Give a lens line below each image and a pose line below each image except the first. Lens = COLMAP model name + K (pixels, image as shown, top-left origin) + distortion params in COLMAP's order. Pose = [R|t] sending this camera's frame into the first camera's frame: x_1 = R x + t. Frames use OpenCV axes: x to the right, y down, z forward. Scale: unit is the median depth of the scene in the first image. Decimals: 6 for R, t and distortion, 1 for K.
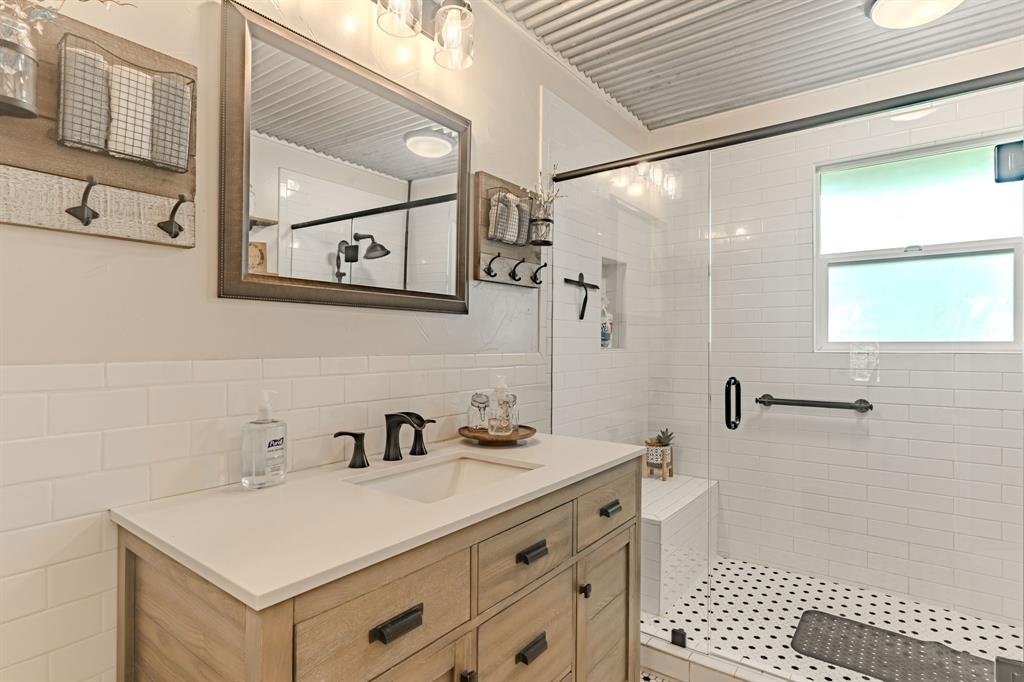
lens RADIAL K [[522.4, 0, 512.8], [0, 522.4, 344.3], [0, 0, 1]] dist [-0.002824, 0.001258]
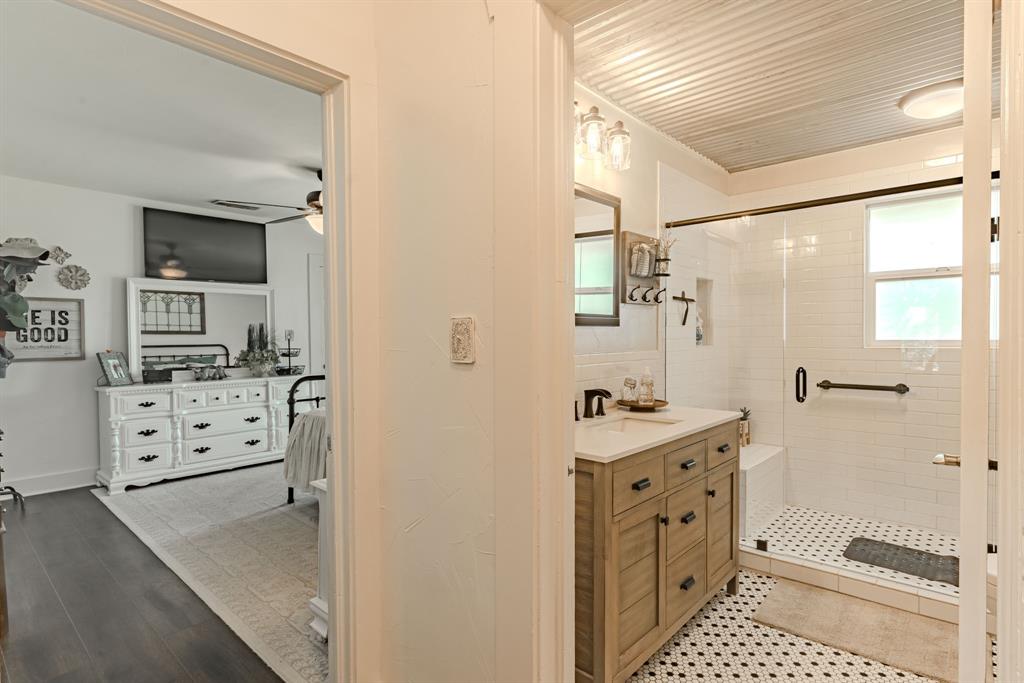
lens RADIAL K [[524.7, 0, 511.5], [0, 524.7, 343.4], [0, 0, 1]] dist [-0.005400, 0.000531]
pose [[0.995799, -0.006449, -0.091339, -0.212447], [0.008016, 0.999827, 0.016794, -0.029340], [0.091215, -0.017456, 0.995678, -0.450392]]
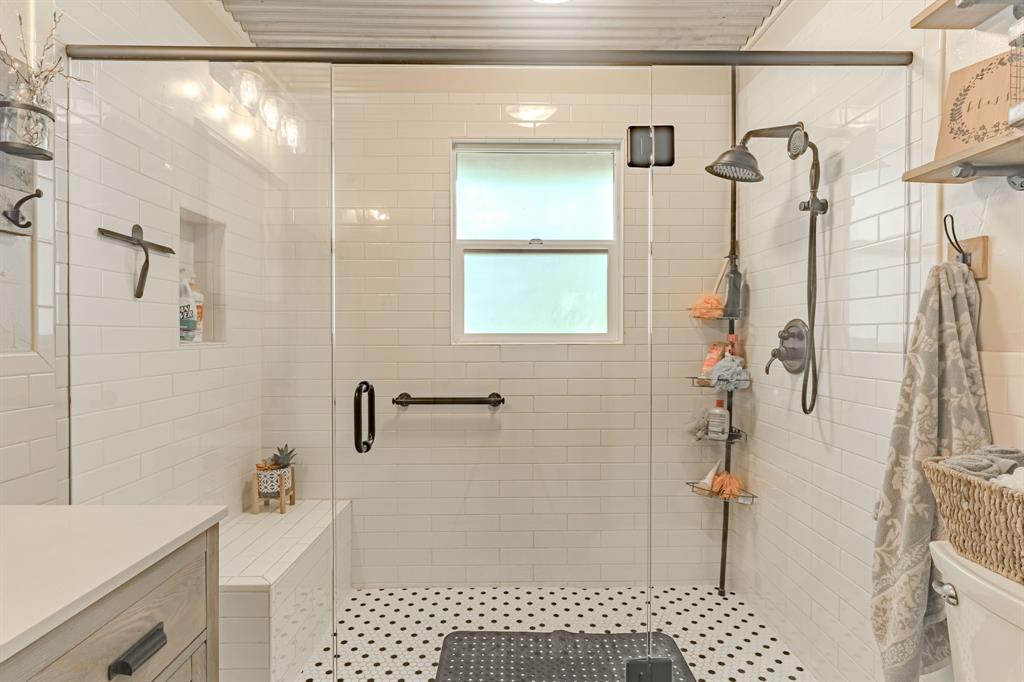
lens RADIAL K [[524.7, 0, 511.5], [0, 524.7, 342.9], [0, 0, 1]] dist [-0.005400, 0.000531]
pose [[0.789318, -0.009745, 0.613907, 0.108516], [0.000434, 0.999883, 0.015315, -0.002166], [-0.613984, -0.011822, 0.789230, 0.238848]]
